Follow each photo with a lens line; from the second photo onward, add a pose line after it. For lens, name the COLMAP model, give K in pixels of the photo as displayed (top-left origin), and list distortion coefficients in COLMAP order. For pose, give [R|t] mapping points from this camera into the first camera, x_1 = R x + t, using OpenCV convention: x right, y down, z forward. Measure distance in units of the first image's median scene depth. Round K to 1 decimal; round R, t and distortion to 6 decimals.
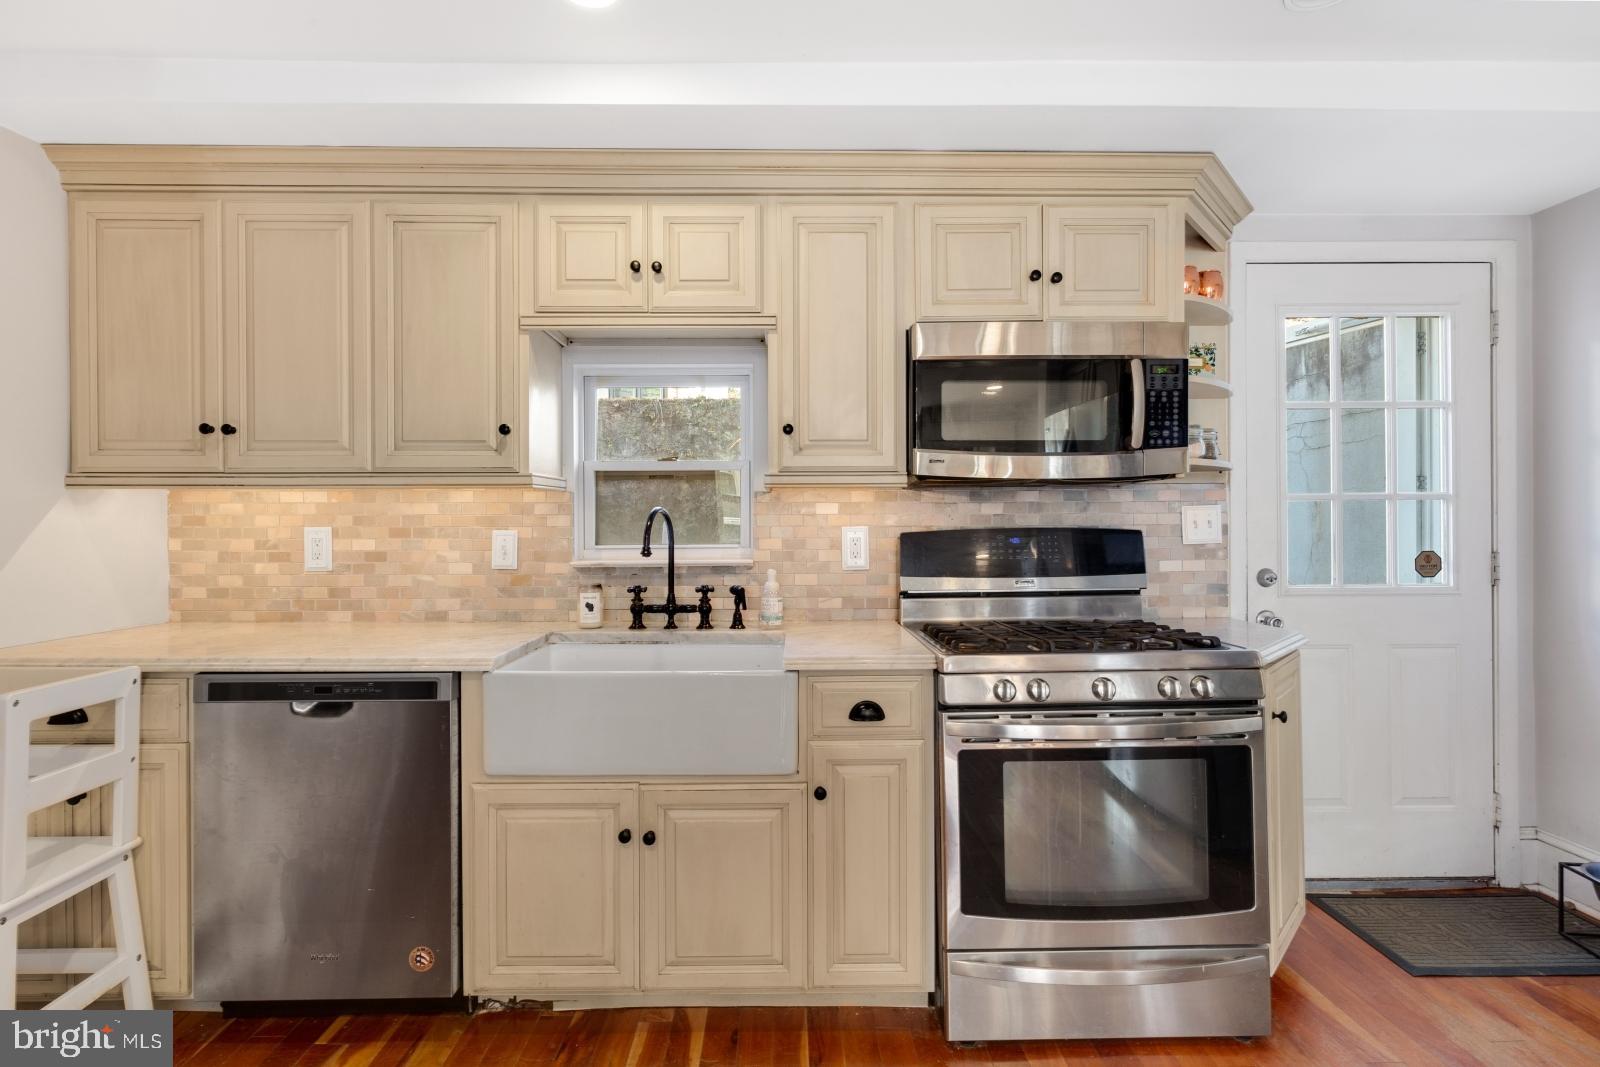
lens RADIAL K [[727.7, 0, 793.2], [0, 727.7, 523.9], [0, 0, 1]] dist [0.001615, -0.000675]
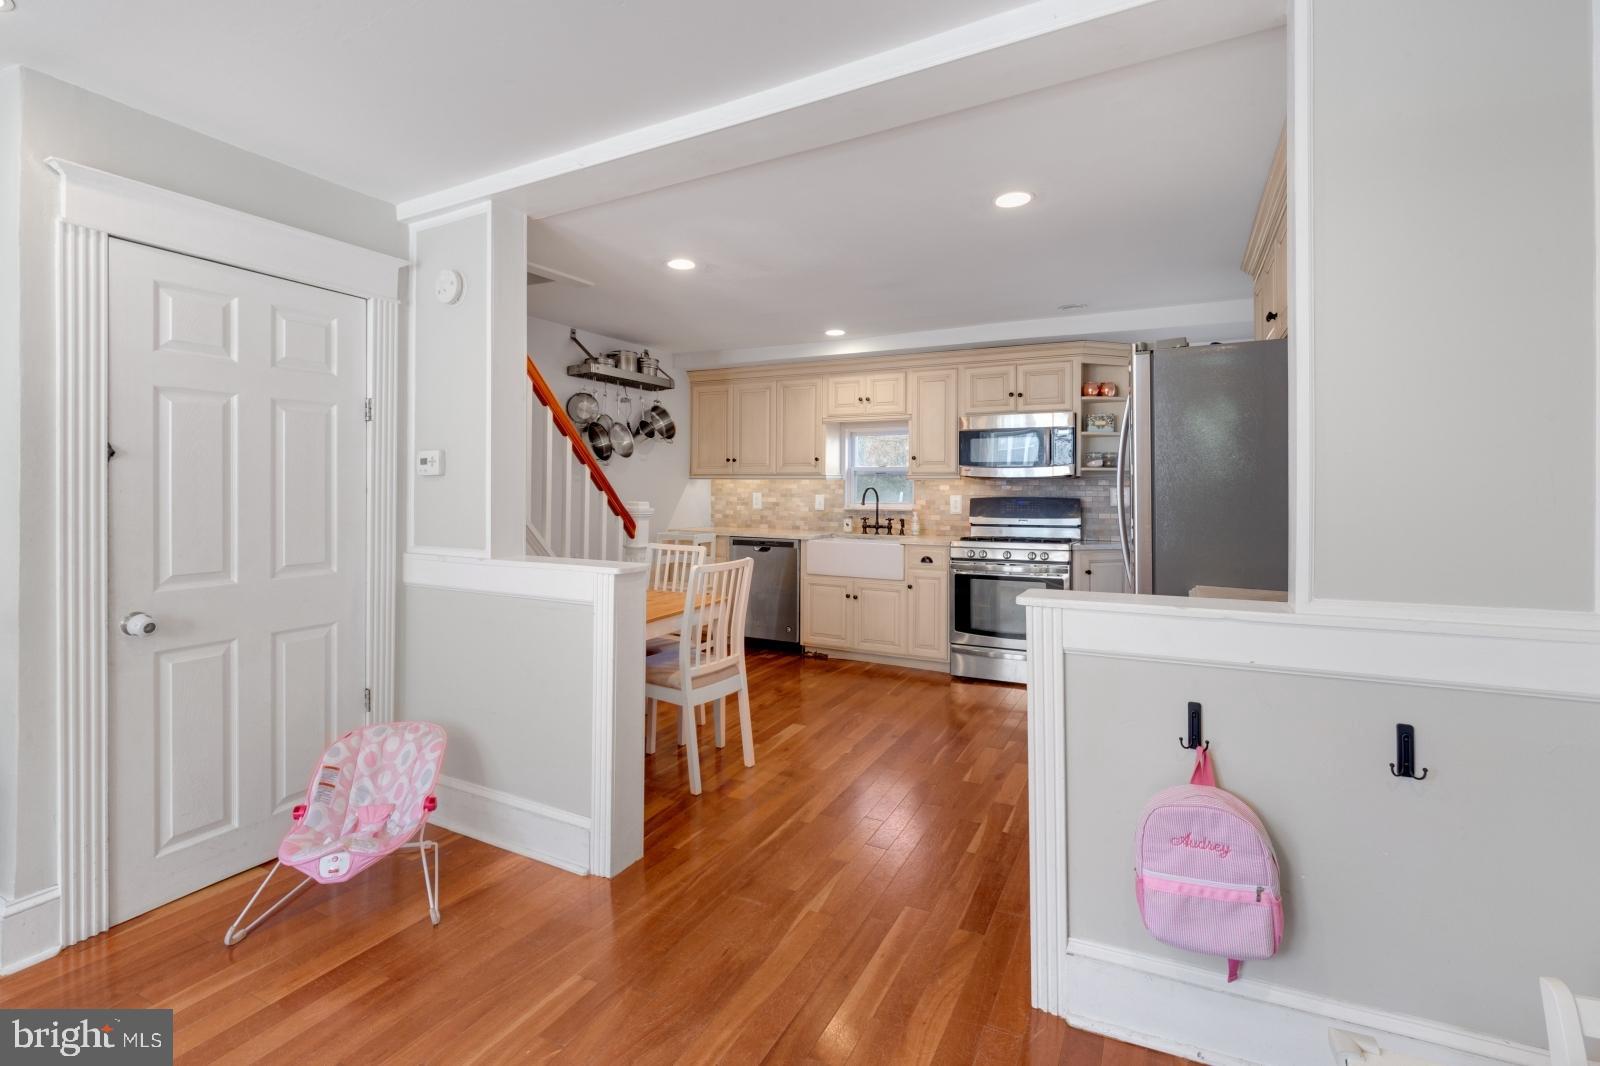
lens RADIAL K [[739.1, 0, 790.6], [0, 739.1, 489.3], [0, 0, 1]] dist [0.001616, -0.000311]
pose [[0.883436, 0.009604, -0.468454, 0.779895], [-0.010968, 0.999940, -0.000184, -0.010173], [0.468424, 0.005301, 0.883488, -1.437047]]
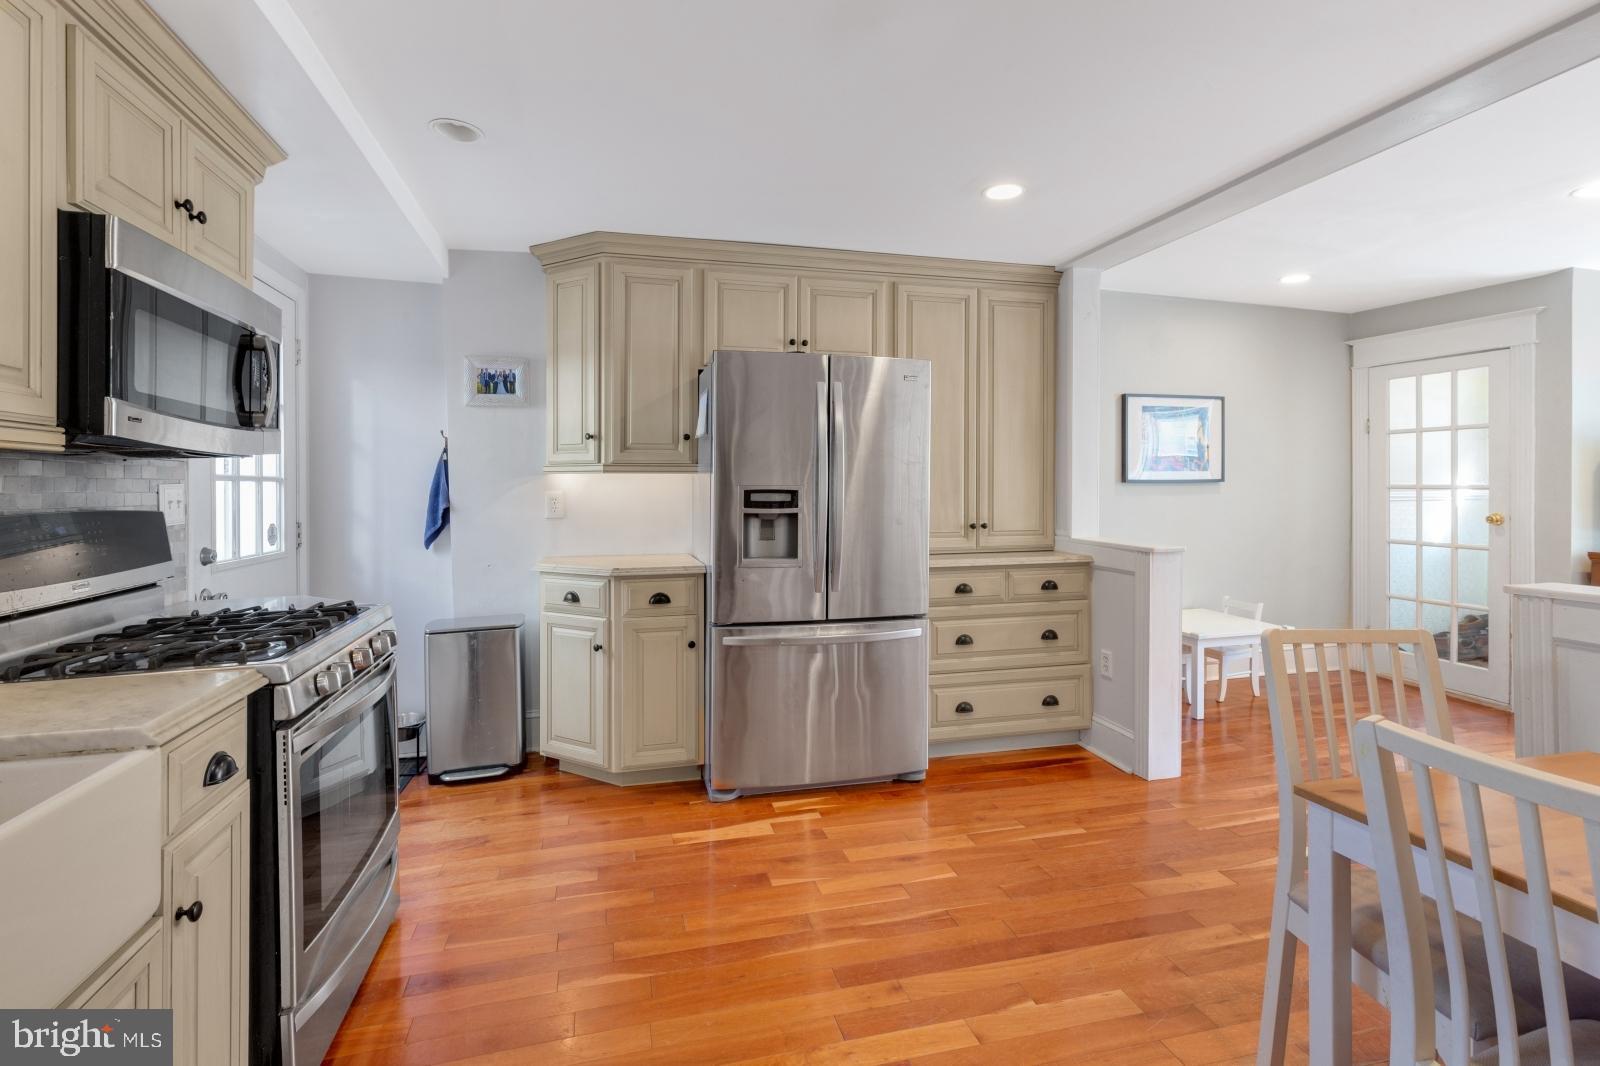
lens RADIAL K [[739.1, 0, 790.6], [0, 739.1, 489.3], [0, 0, 1]] dist [0.001616, -0.000311]
pose [[-0.236412, 0.008291, 0.971618, -0.592269], [0.011674, 0.999916, -0.005692, -0.004840], [-0.971583, 0.009997, -0.236489, 0.490925]]
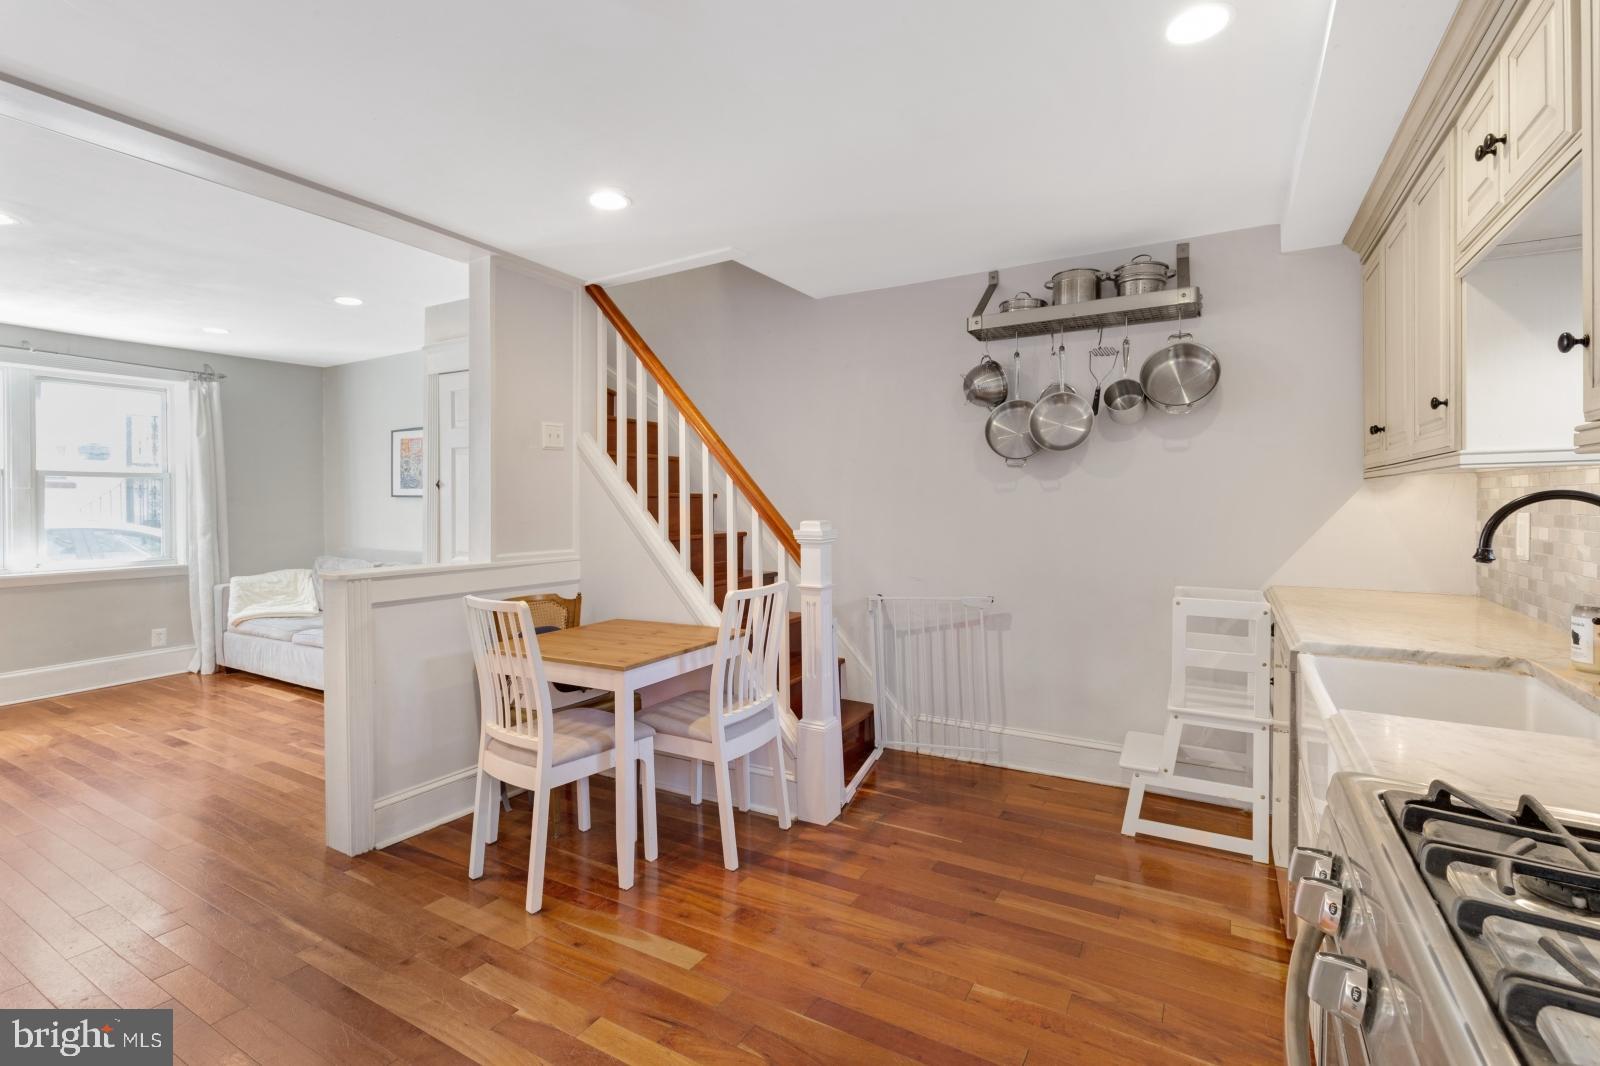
lens RADIAL K [[731.7, 0, 795.1], [0, 731.7, 503.9], [0, 0, 1]] dist [-0.003090, -0.001406]
pose [[-0.517106, 0.008088, -0.855883, 0.677701], [0.002564, 0.999966, 0.007900, -0.016662], [0.855917, 0.001890, -0.517109, 0.736918]]
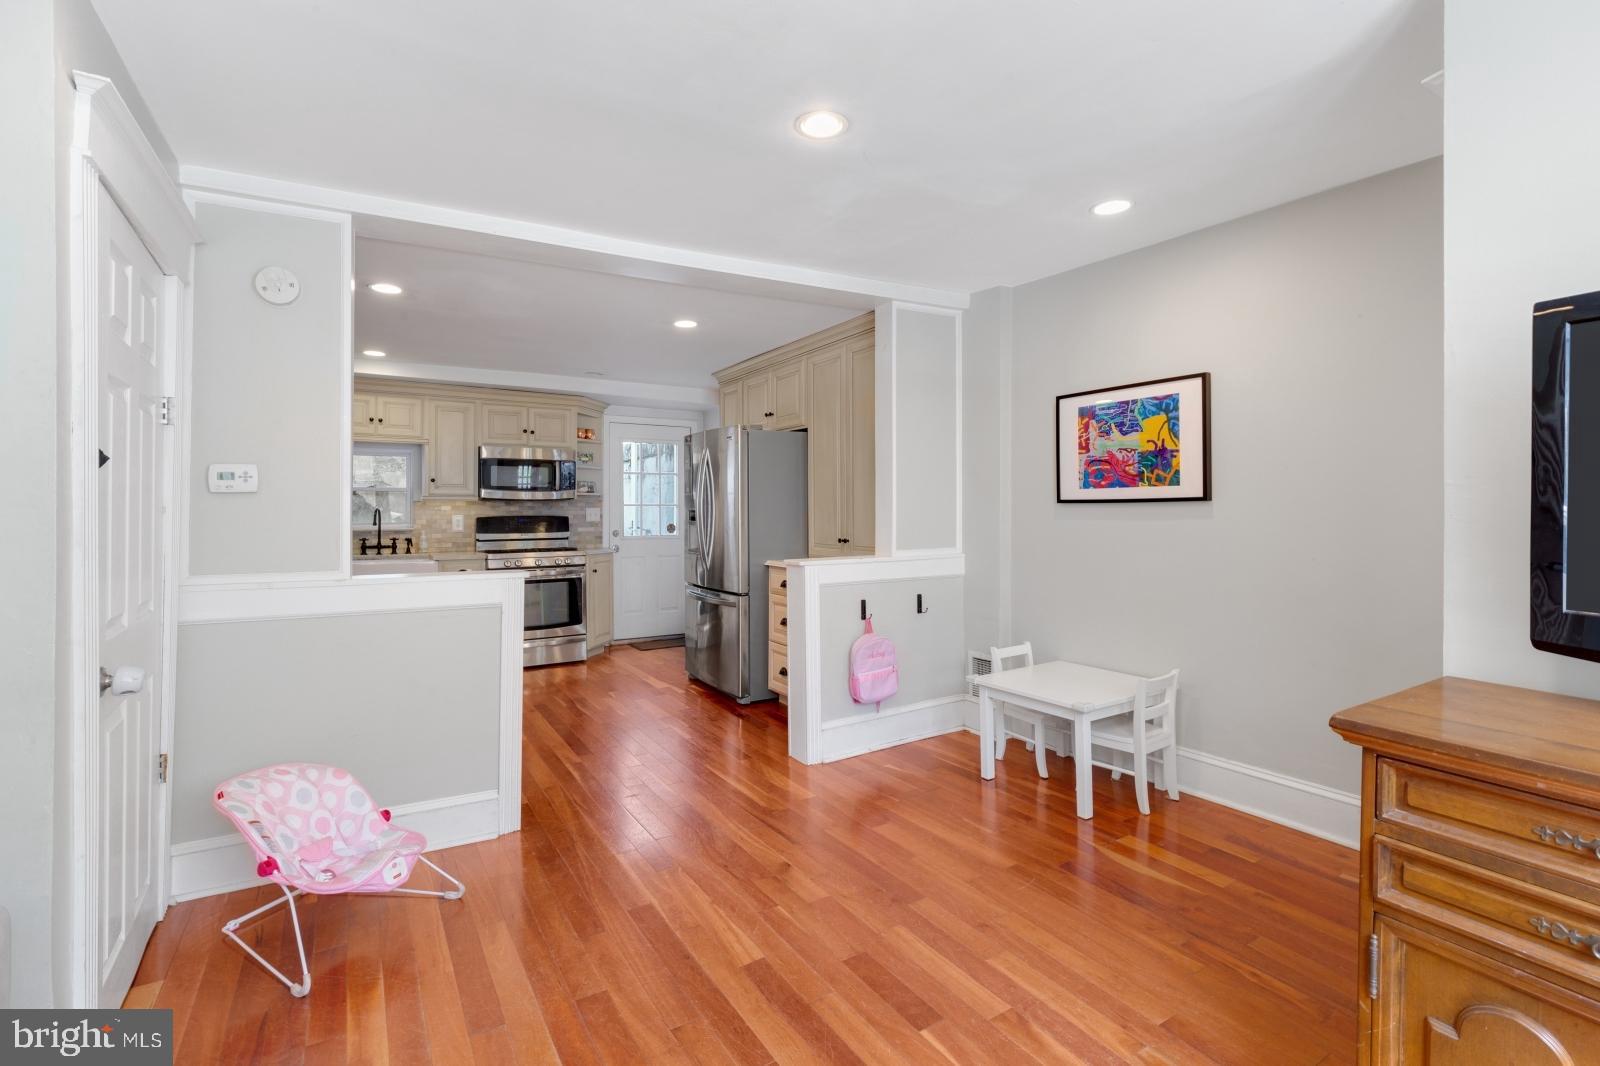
lens RADIAL K [[731.7, 0, 795.1], [0, 731.7, 503.9], [0, 0, 1]] dist [-0.003090, -0.001406]
pose [[0.863192, 0.010163, 0.504774, -0.205408], [-0.001641, 0.999849, -0.017324, 0.007397], [-0.504874, 0.014126, 0.863078, -1.976689]]
